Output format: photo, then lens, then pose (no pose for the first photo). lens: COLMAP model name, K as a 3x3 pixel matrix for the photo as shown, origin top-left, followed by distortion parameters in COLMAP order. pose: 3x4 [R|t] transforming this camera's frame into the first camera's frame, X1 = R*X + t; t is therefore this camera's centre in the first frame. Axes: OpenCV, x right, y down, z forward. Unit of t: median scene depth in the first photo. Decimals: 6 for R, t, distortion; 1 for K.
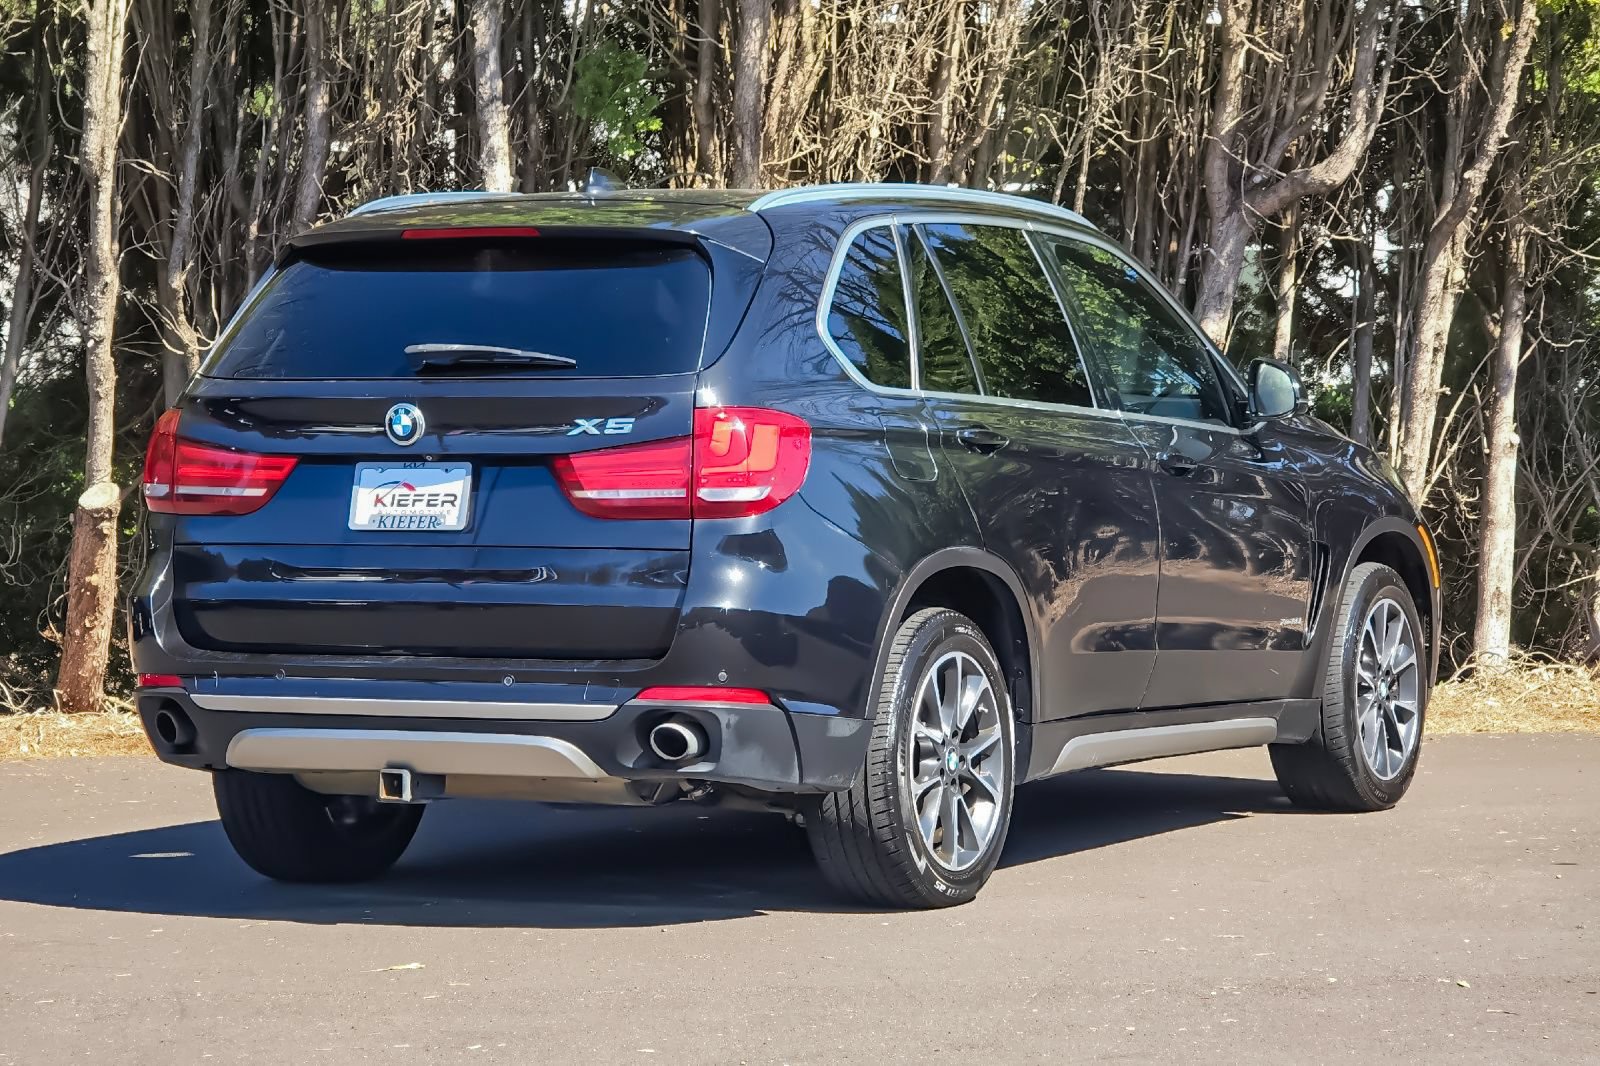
lens RADIAL K [[5152.3, 0, 800.0], [0, 5152.3, 533.0], [0, 0, 1]] dist [0.397807, 0.199717]
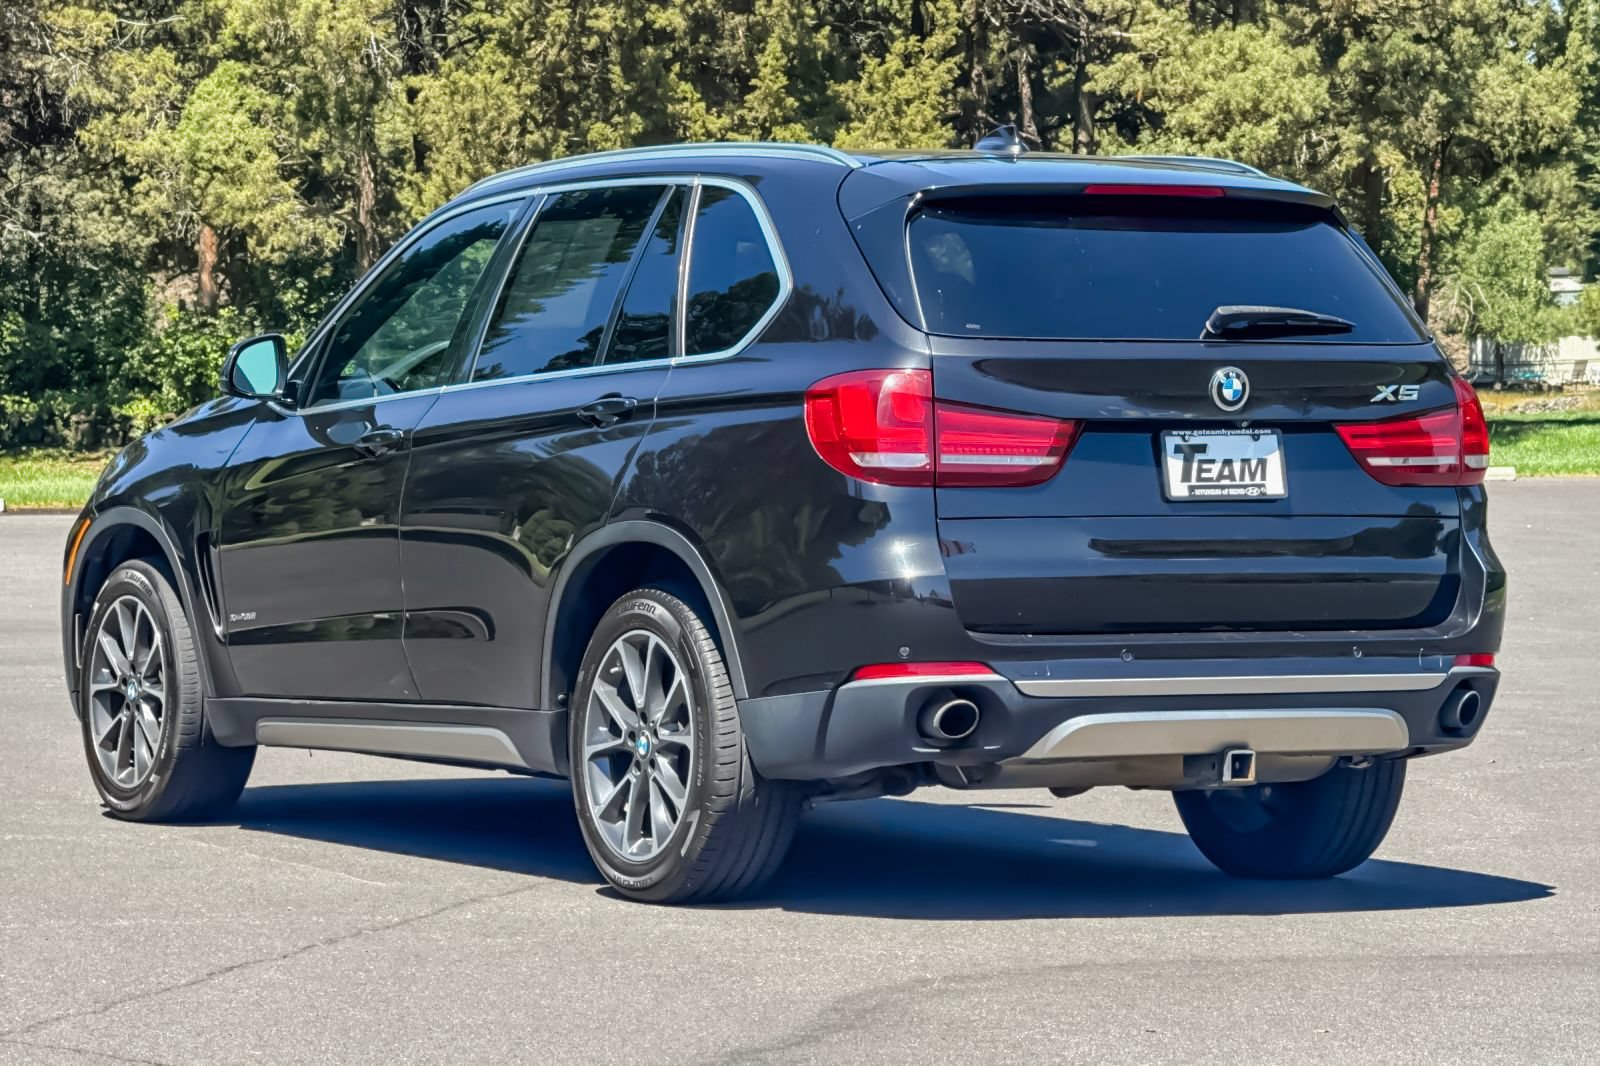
lens RADIAL K [[5152.3, 0, 800.0], [0, 5152.3, 533.0], [0, 0, 1]] dist [0.397807, 0.199717]
pose [[0.561636, -0.014722, 0.827253, -0.616654], [0.007950, 0.999892, 0.012397, -0.004674], [-0.827346, -0.000386, 0.561692, 0.357301]]
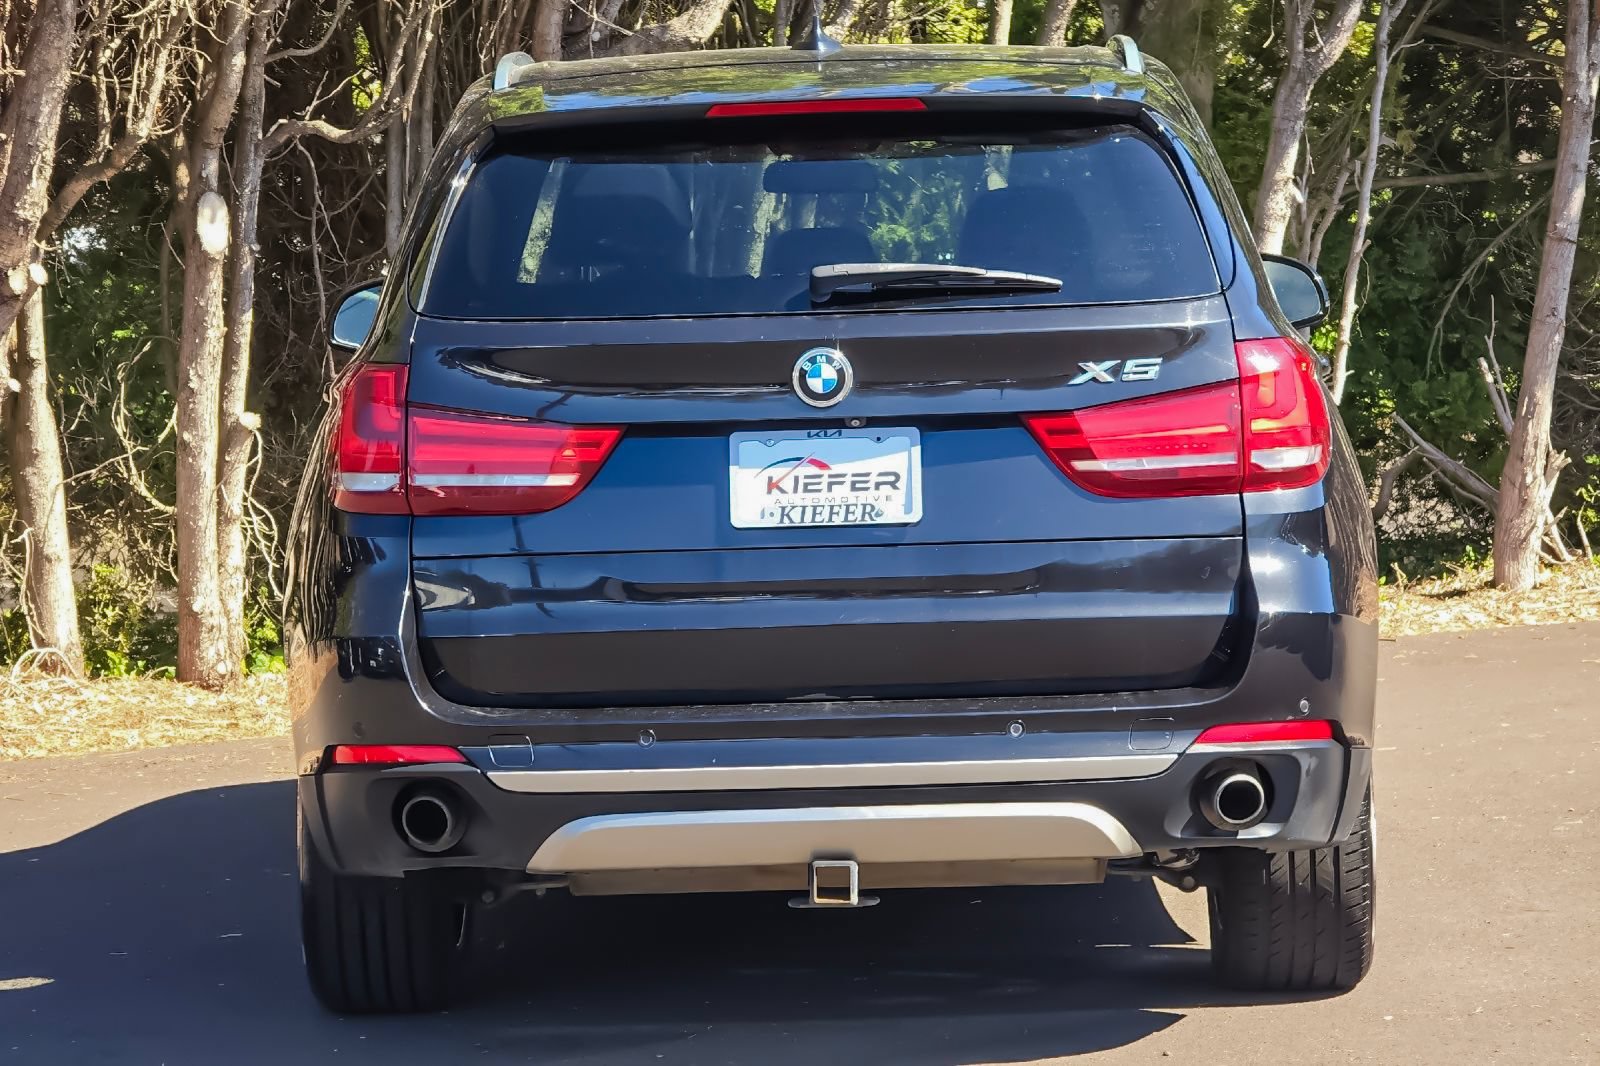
lens RADIAL K [[5152.3, 0, 800.0], [0, 5152.3, 533.0], [0, 0, 1]] dist [0.397807, 0.199717]
pose [[0.897309, -0.047217, 0.438869, -0.265234], [0.035977, 0.998778, 0.033897, -0.016079], [-0.439933, -0.014627, 0.897911, 0.244747]]
